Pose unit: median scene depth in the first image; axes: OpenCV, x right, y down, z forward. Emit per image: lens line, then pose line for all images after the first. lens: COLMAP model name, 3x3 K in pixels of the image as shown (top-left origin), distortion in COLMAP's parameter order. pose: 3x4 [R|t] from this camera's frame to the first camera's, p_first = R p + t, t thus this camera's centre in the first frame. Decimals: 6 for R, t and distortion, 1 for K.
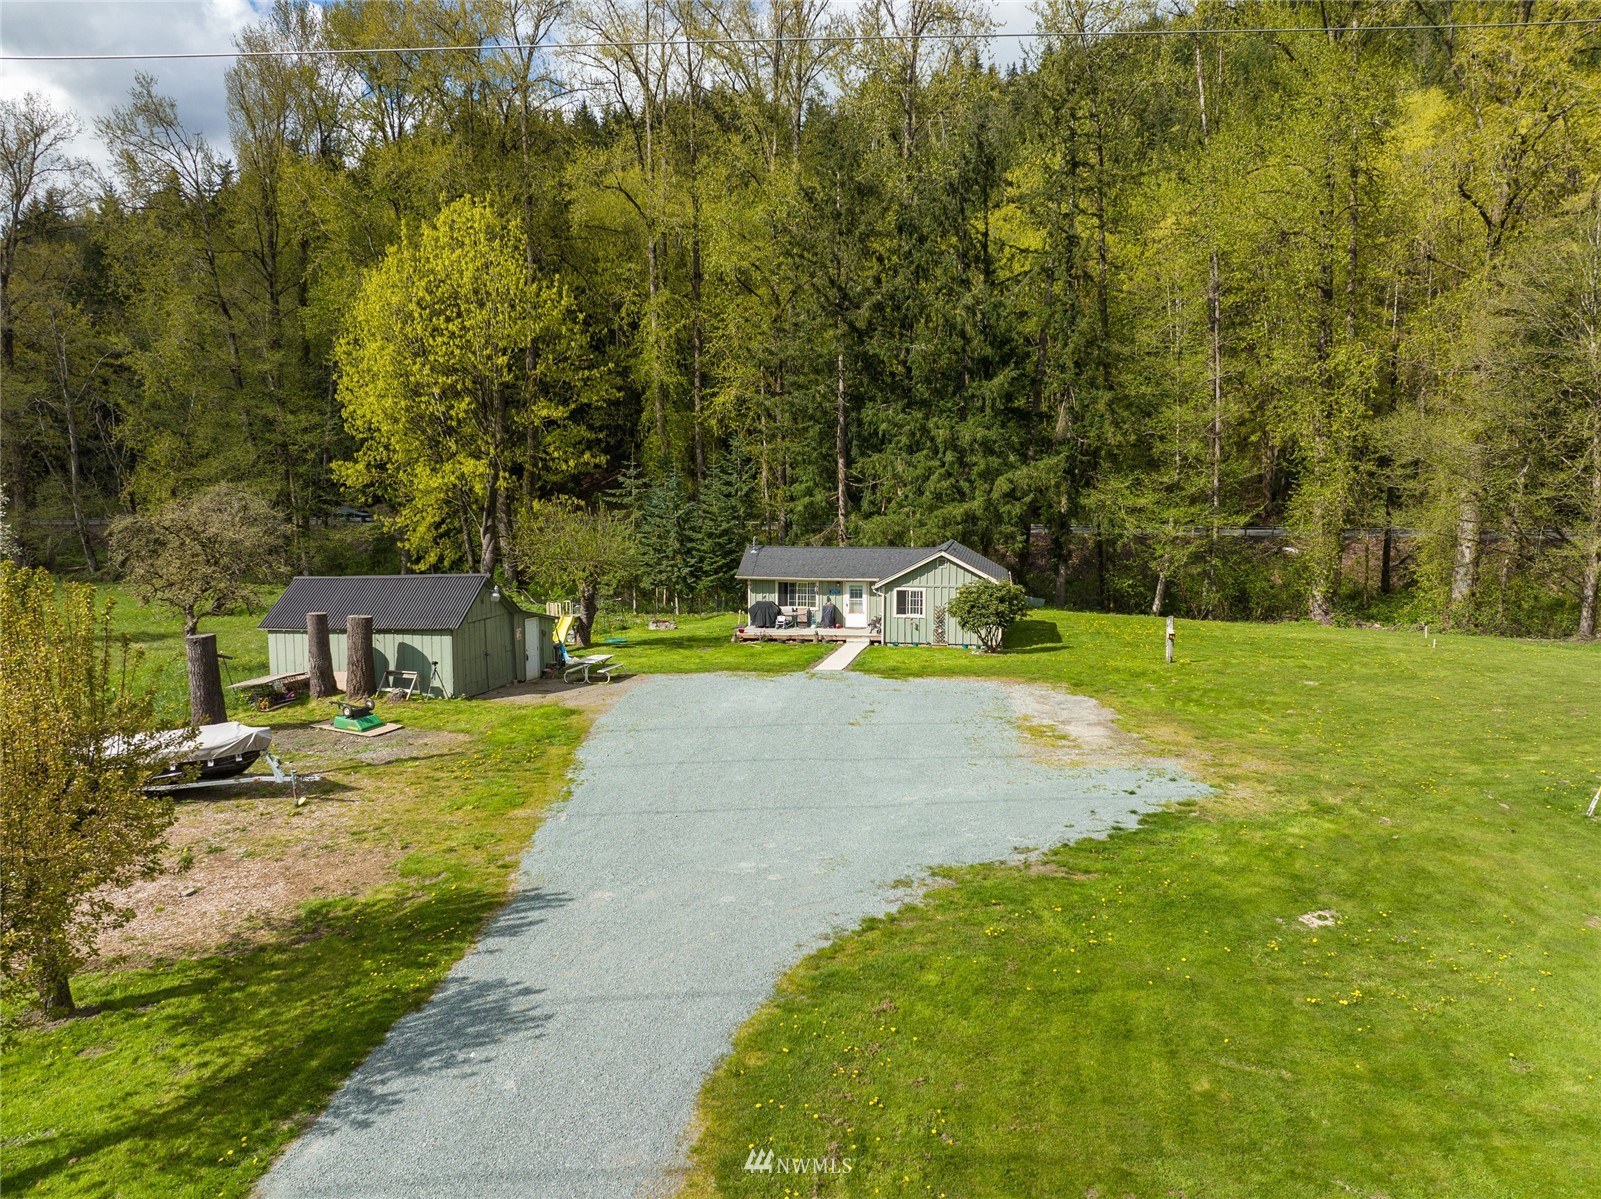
lens RADIAL K [[1119.1, 0, 795.5], [0, 1119.1, 600.5], [0, 0, 1]] dist [0.003603, 0.000106]
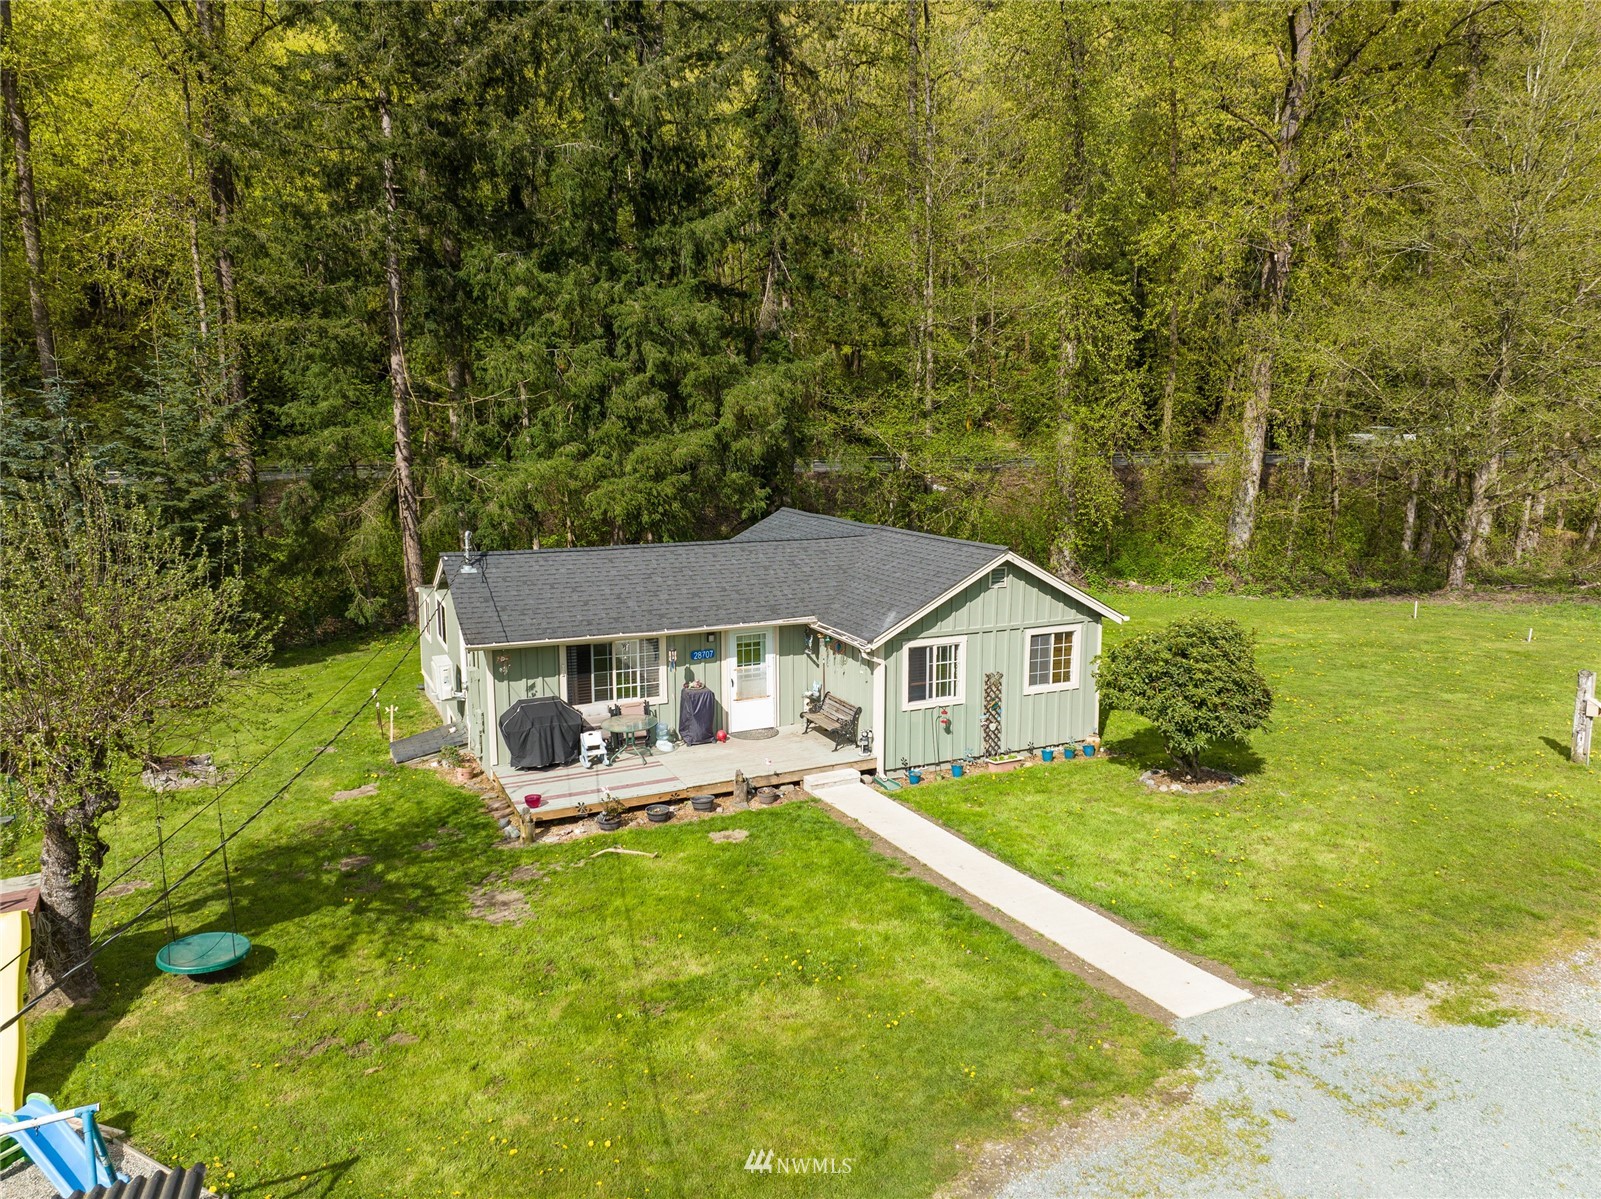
lens RADIAL K [[1119.1, 0, 803.2], [0, 1119.1, 597.5], [0, 0, 1]] dist [0.003603, 0.000106]
pose [[0.811677, -0.095720, 0.576210, -0.174583], [0.058861, 0.994864, 0.082353, -0.061704], [-0.581133, -0.032928, 0.813142, 0.637259]]
